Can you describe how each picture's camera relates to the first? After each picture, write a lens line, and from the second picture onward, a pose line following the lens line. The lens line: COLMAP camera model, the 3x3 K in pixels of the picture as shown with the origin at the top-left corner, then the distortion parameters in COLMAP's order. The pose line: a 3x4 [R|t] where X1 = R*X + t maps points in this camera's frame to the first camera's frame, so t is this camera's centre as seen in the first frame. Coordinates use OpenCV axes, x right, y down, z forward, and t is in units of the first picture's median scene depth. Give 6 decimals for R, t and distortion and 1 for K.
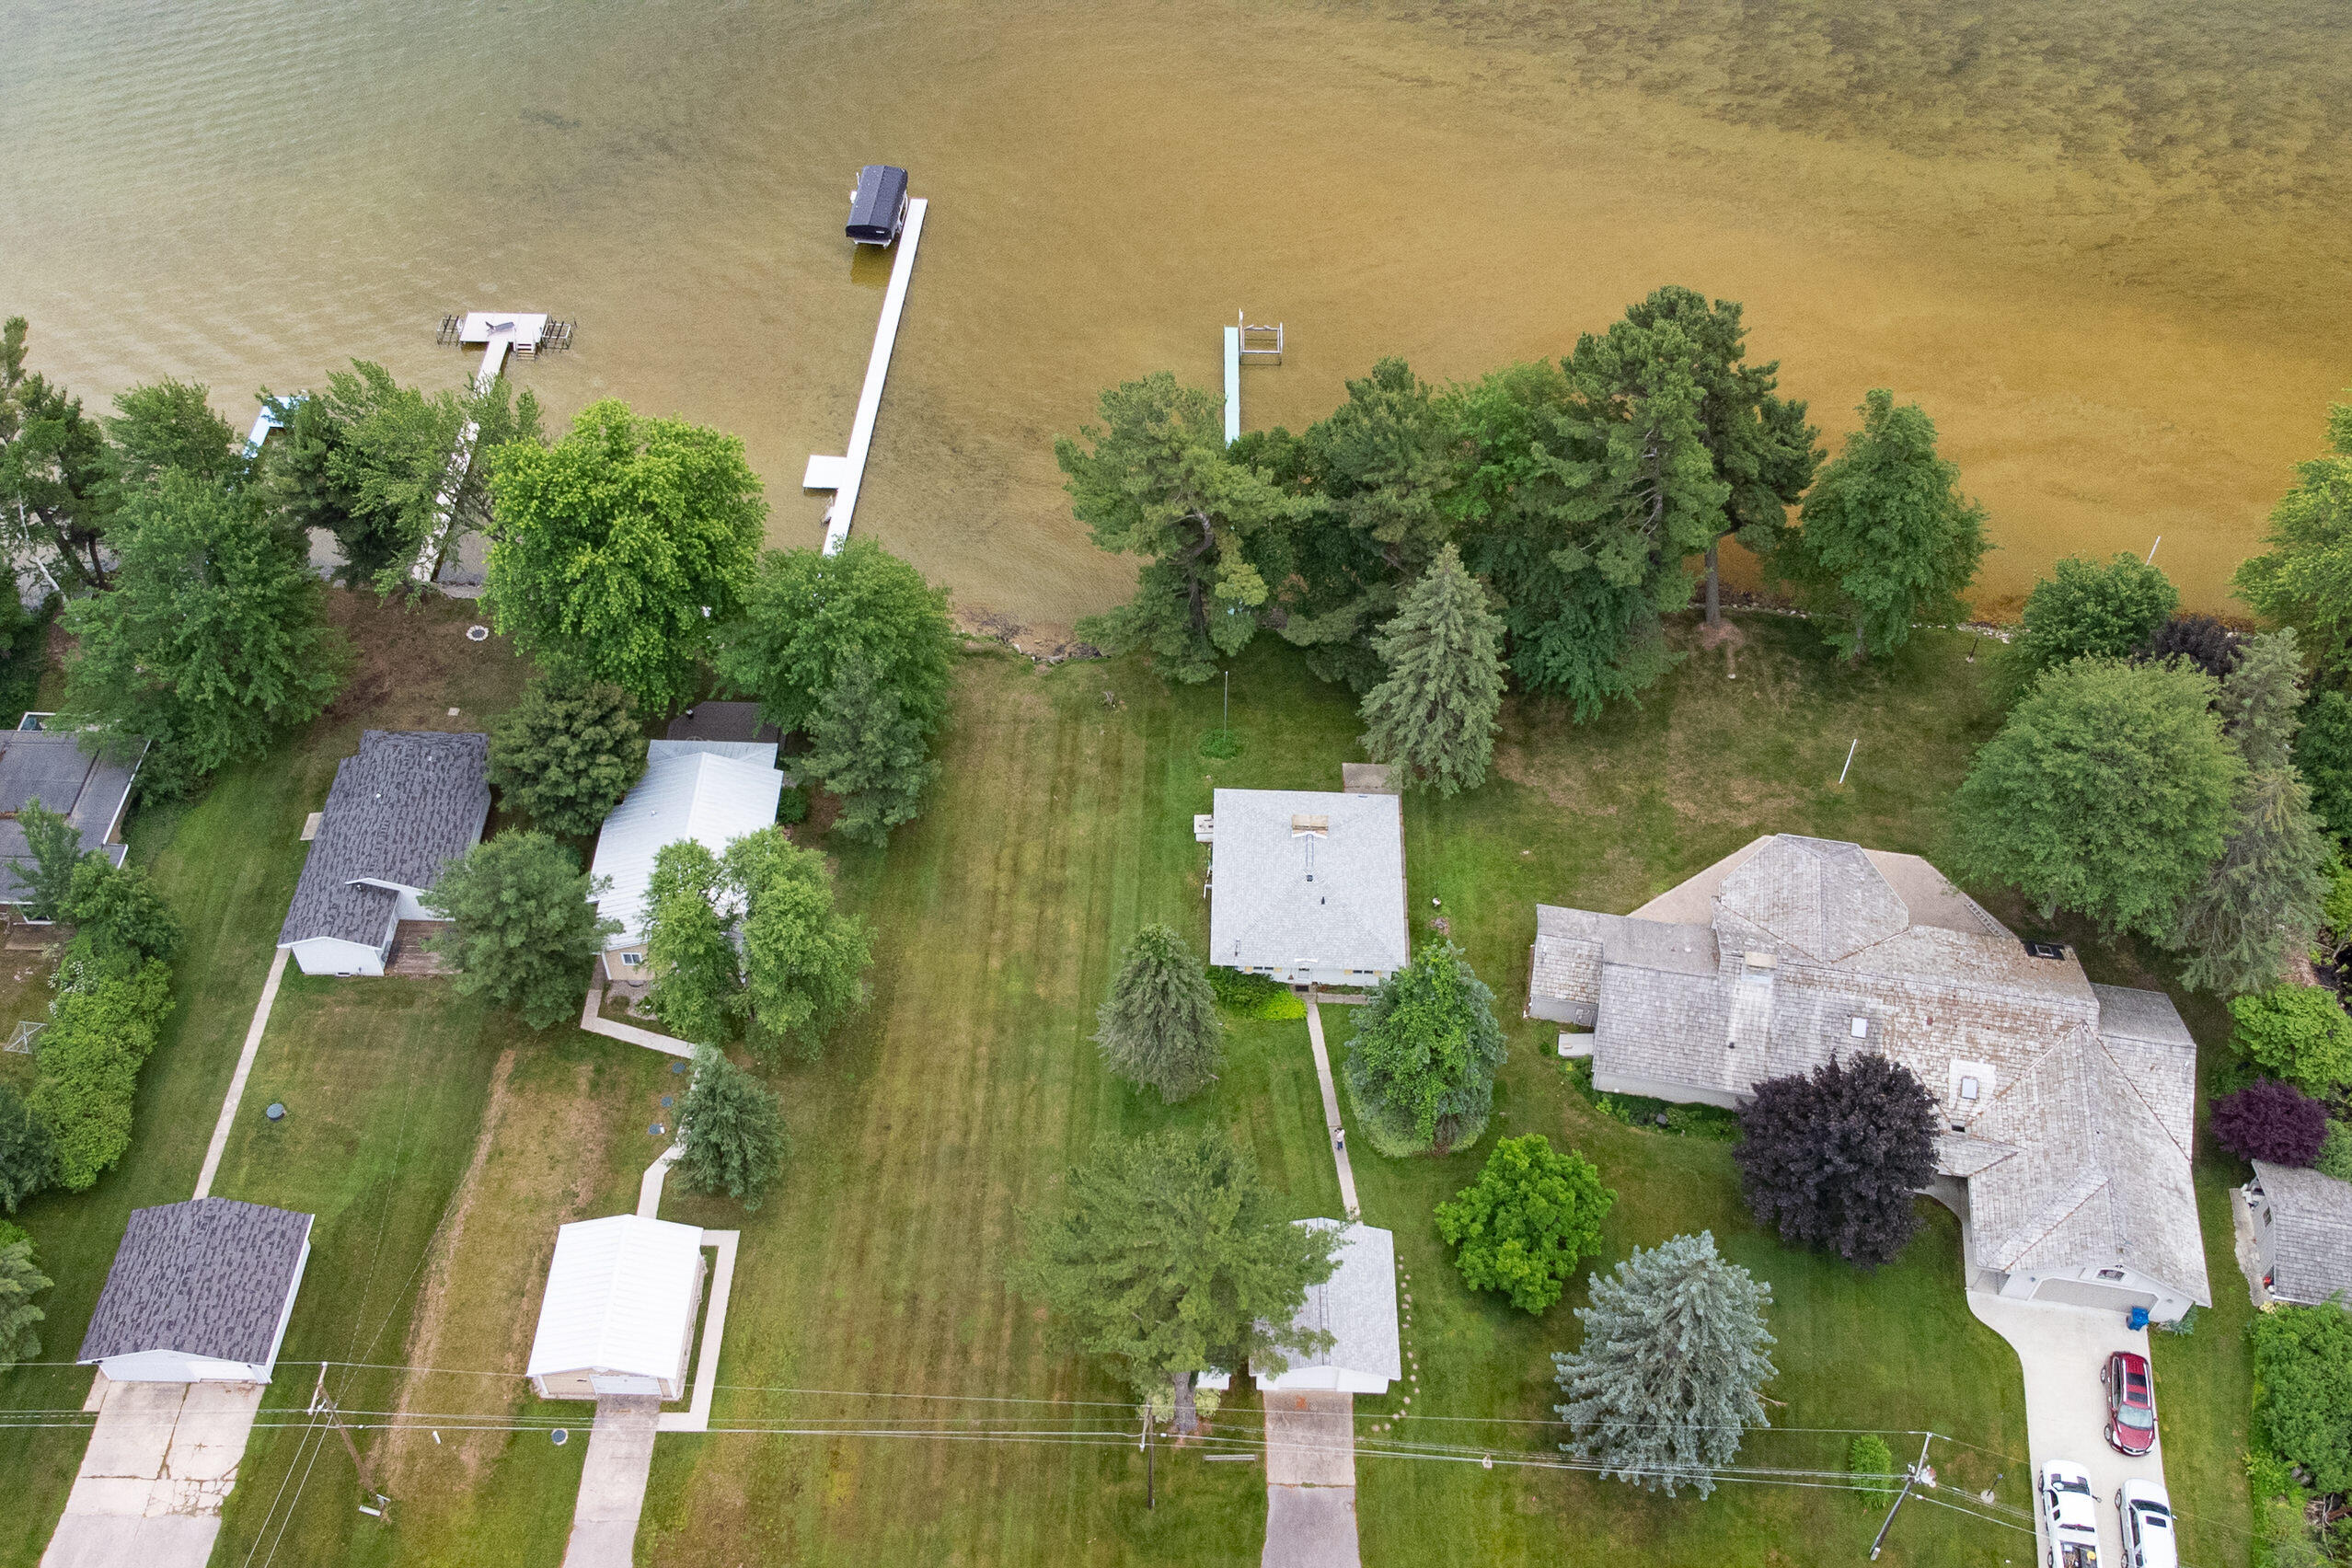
lens RADIAL K [[2282.5, 0, 1150.5], [0, 2282.5, 836.3], [0, 0, 1]] dist [0.044952, 0.000000]
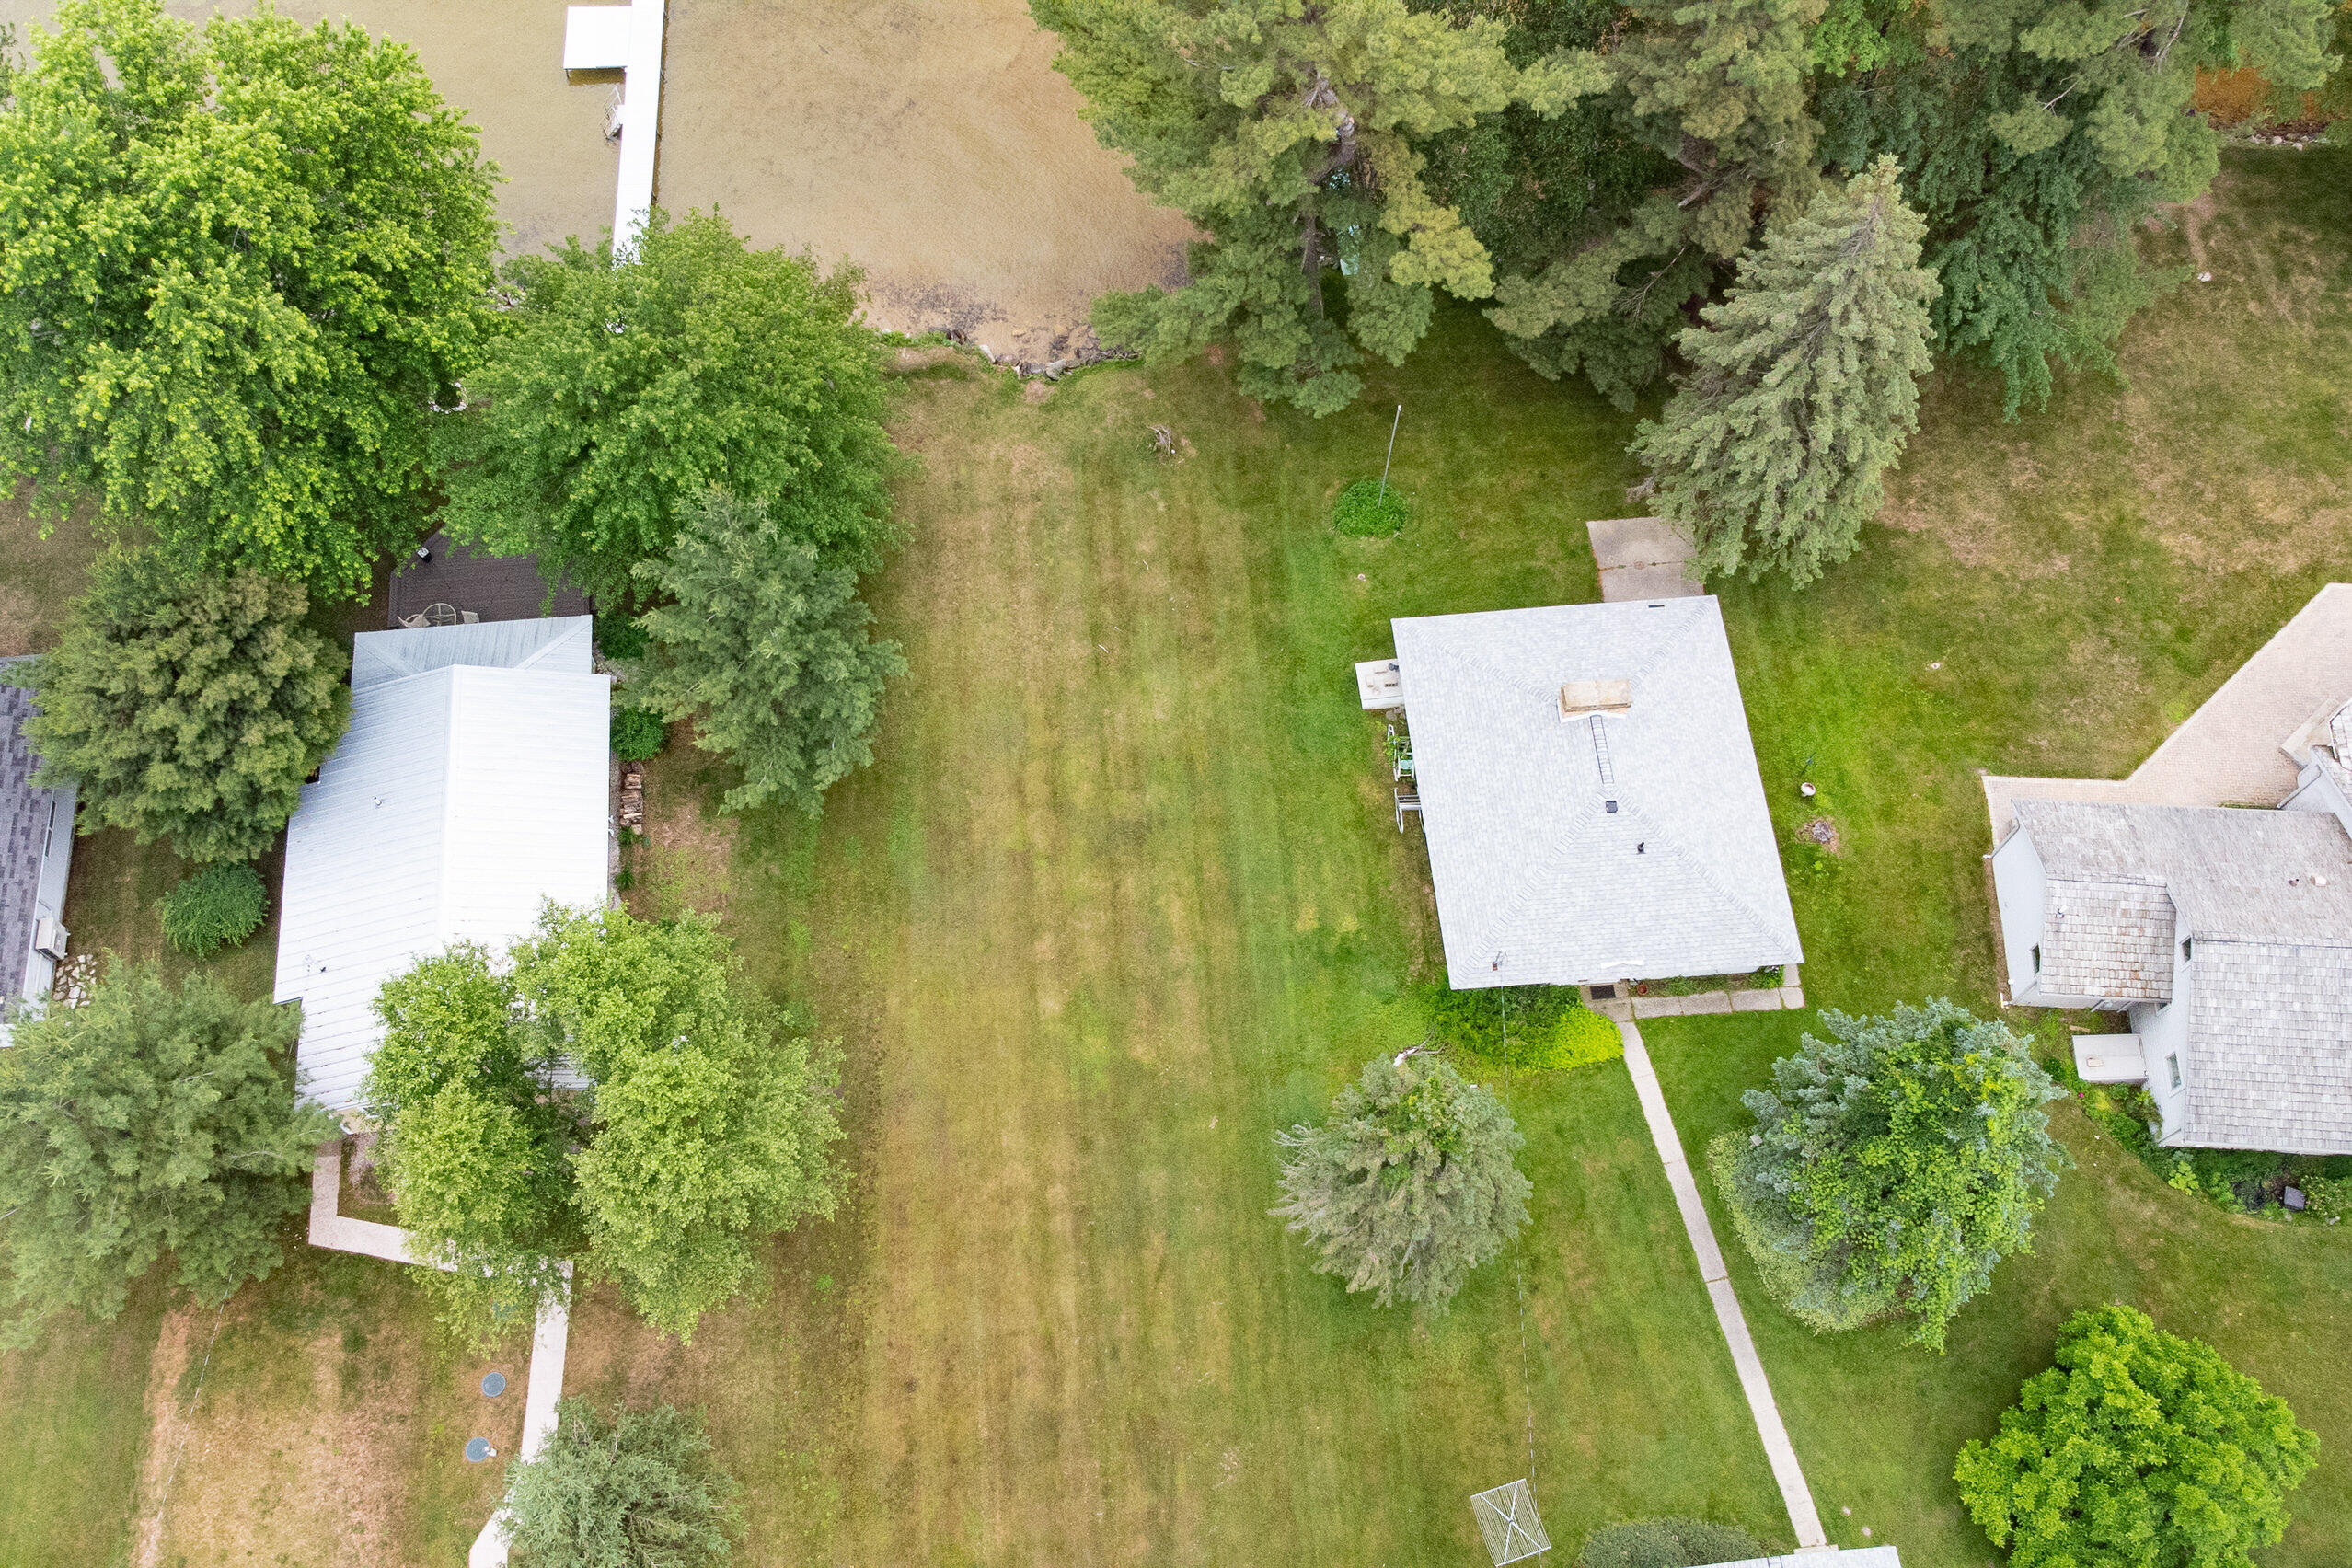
lens RADIAL K [[2088.8, 0, 1155.2], [0, 2088.8, 777.3], [0, 0, 1]] dist [0.031610, 0.031448]
pose [[0.992054, -0.113893, 0.053446, -0.066581], [0.095835, 0.959340, 0.265487, -0.136026], [-0.081510, -0.258255, 0.962632, 0.544448]]
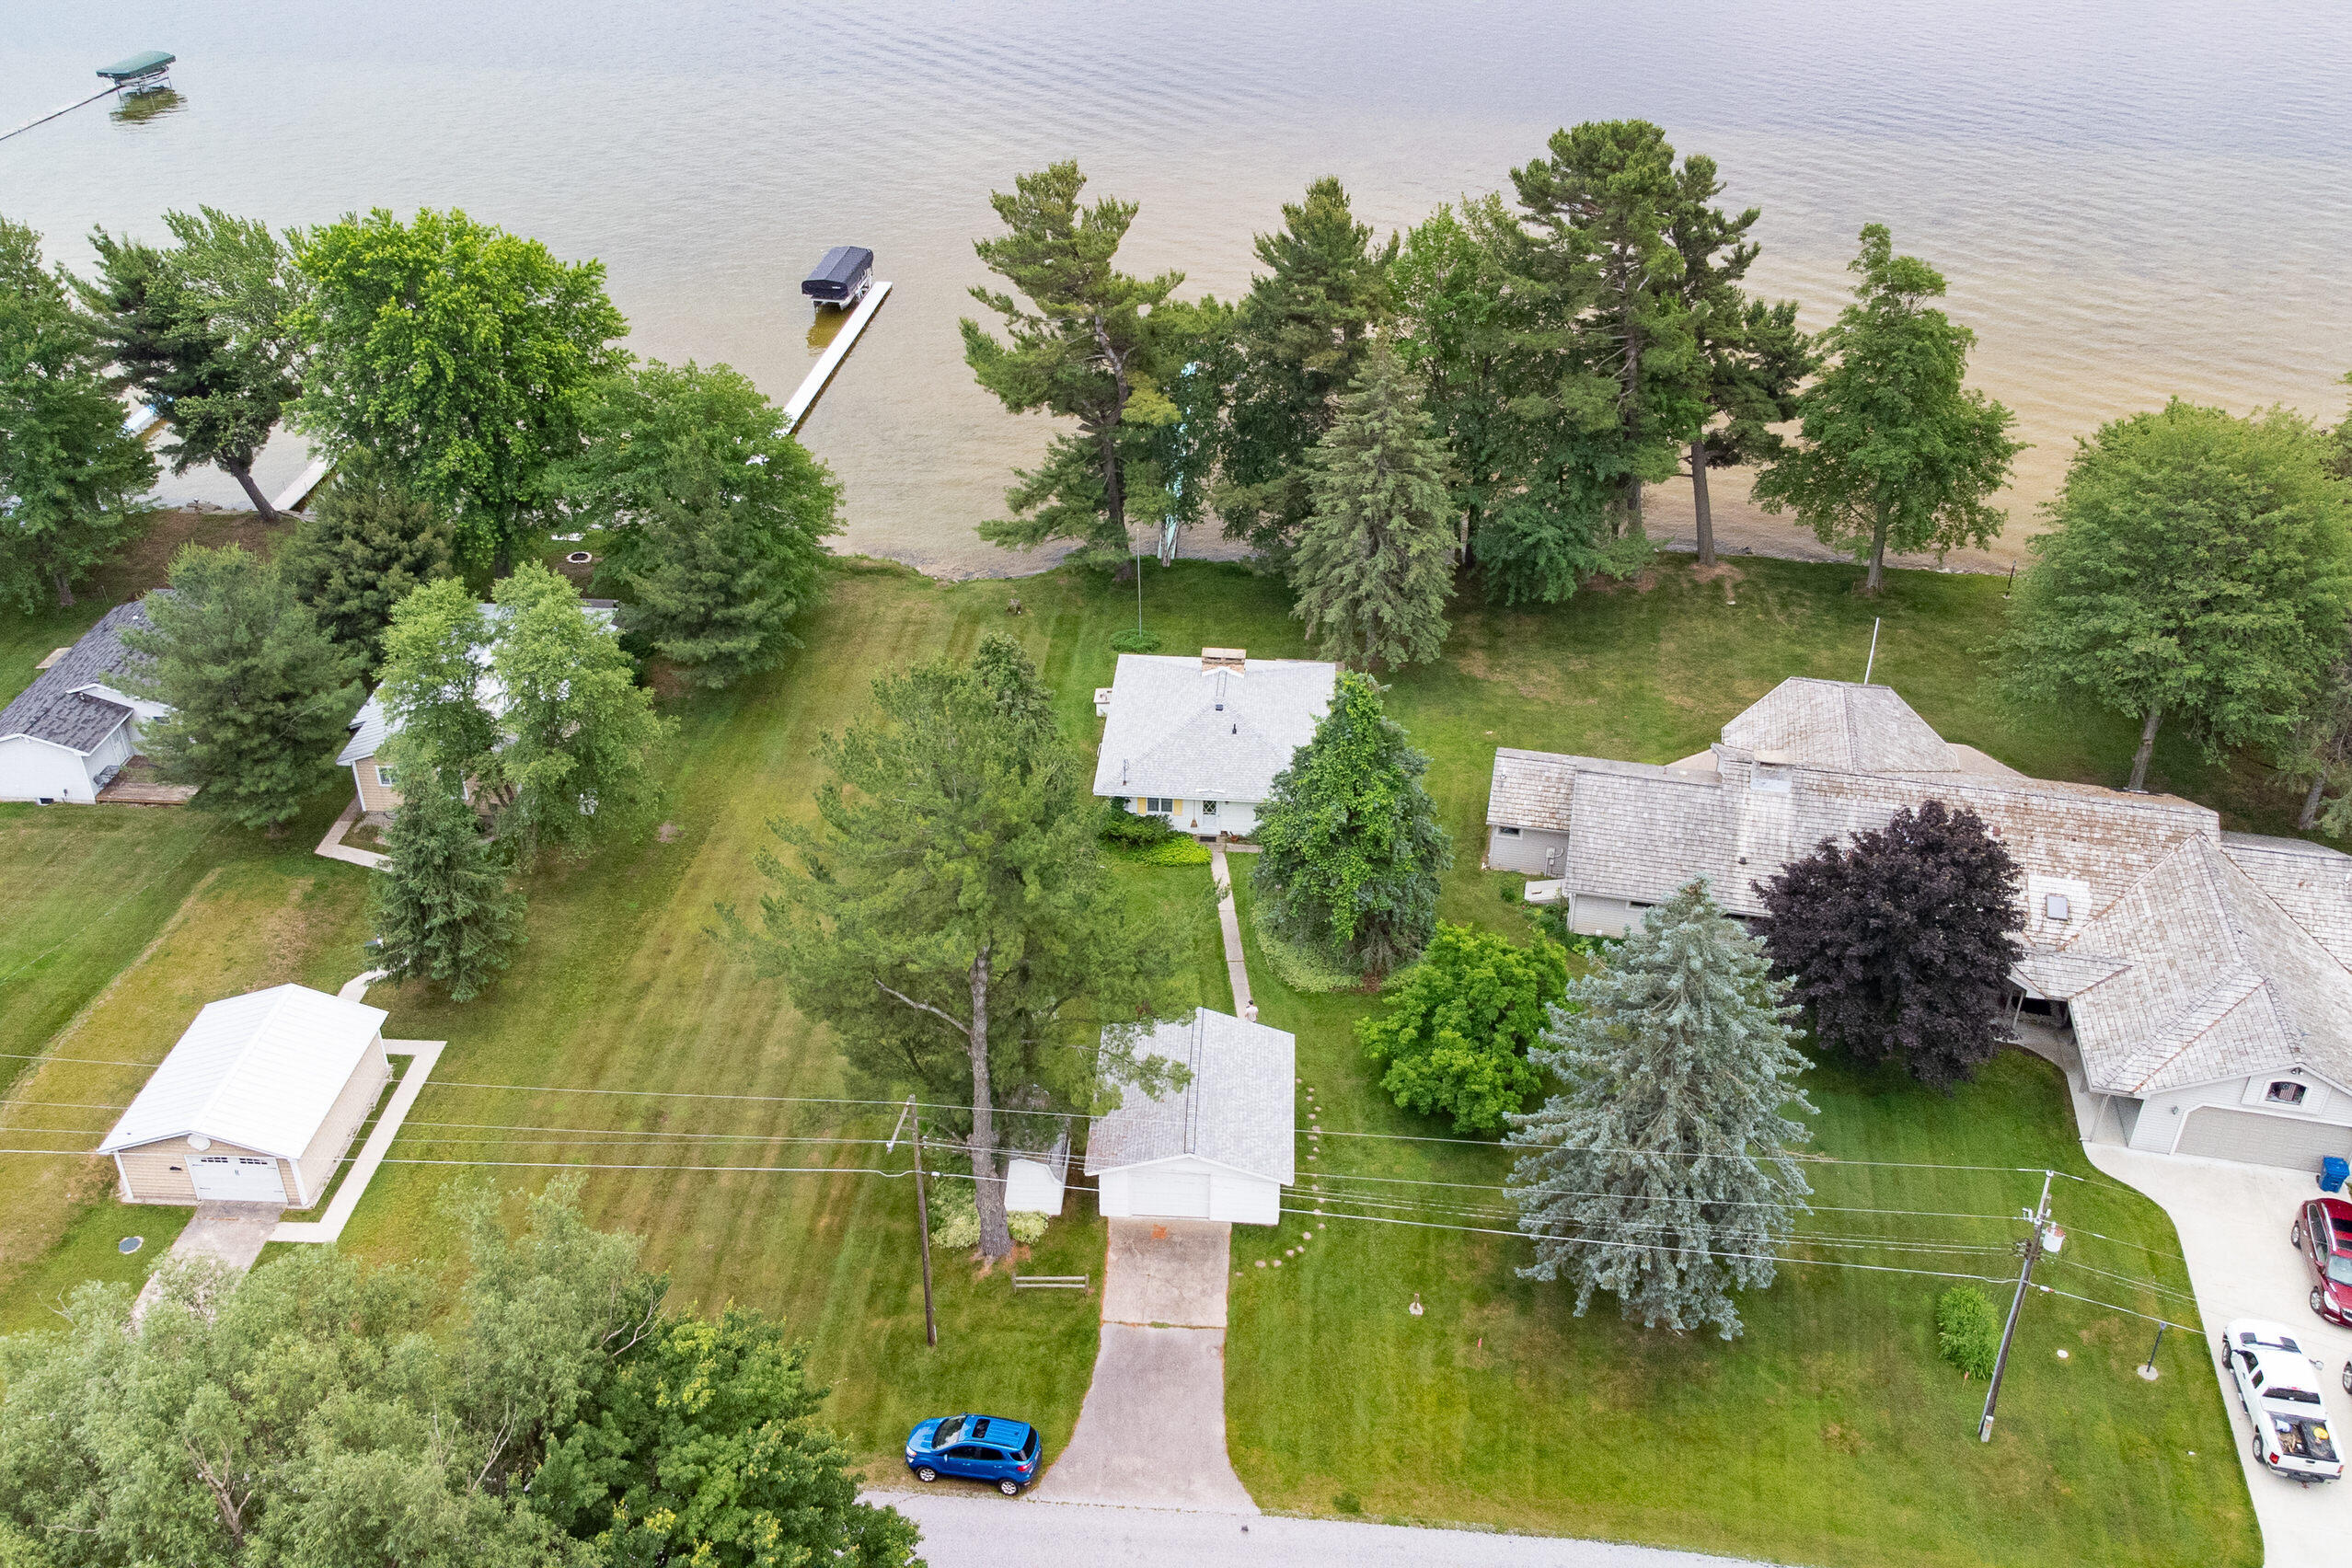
lens RADIAL K [[2088.8, 0, 1154.7], [0, 2088.8, 779.1], [0, 0, 1]] dist [0.031610, 0.031448]
pose [[0.999060, 0.015509, -0.040468, 0.079838], [-0.026896, 0.954069, -0.298378, 0.277133], [0.033982, 0.299186, 0.953589, 0.296068]]
